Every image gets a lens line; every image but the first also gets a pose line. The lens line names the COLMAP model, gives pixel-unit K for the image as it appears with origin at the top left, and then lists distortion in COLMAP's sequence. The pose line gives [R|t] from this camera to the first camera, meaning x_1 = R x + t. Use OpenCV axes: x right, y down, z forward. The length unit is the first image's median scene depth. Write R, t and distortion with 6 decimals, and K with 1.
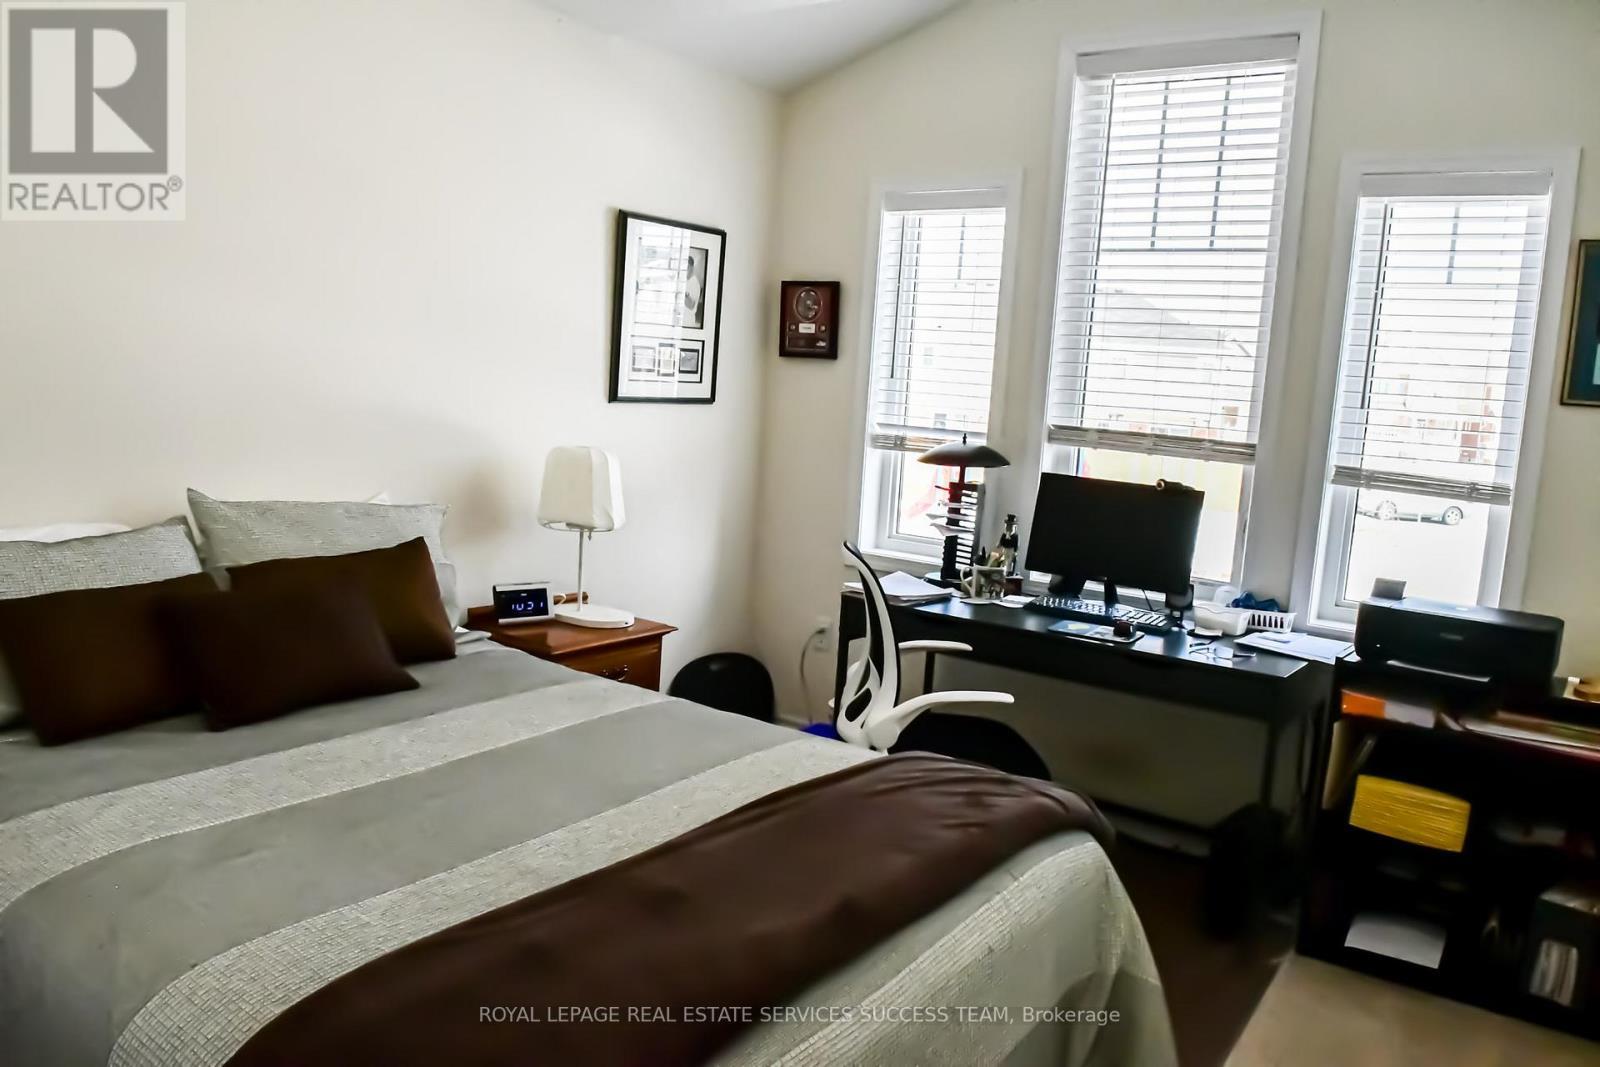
lens RADIAL K [[1198.1, 0, 805.4], [0, 1198.1, 534.7], [0, 0, 1]] dist [-0.002308, -0.049457]
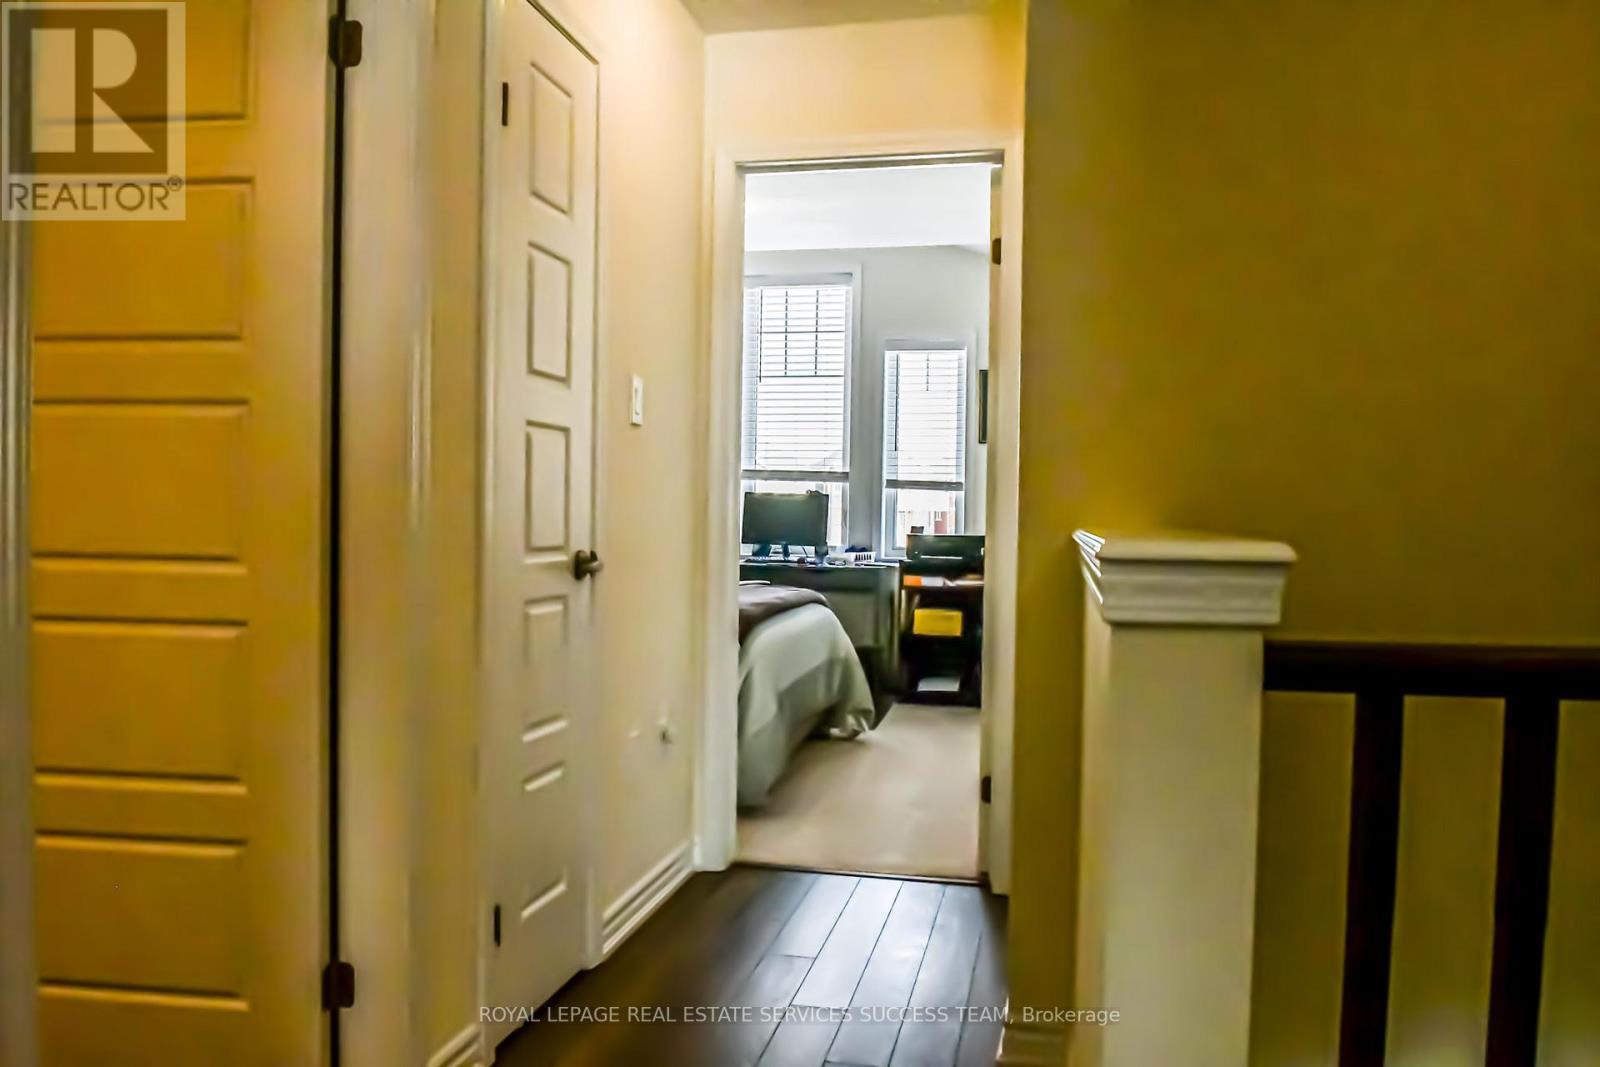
lens RADIAL K [[1198.1, 0, 805.4], [0, 1198.1, 534.7], [0, 0, 1]] dist [-0.002308, -0.049457]
pose [[0.919957, -0.050649, 0.388734, -0.486133], [0.093185, 0.991449, -0.091348, 0.211242], [-0.380784, 0.120261, 0.916810, -0.816361]]
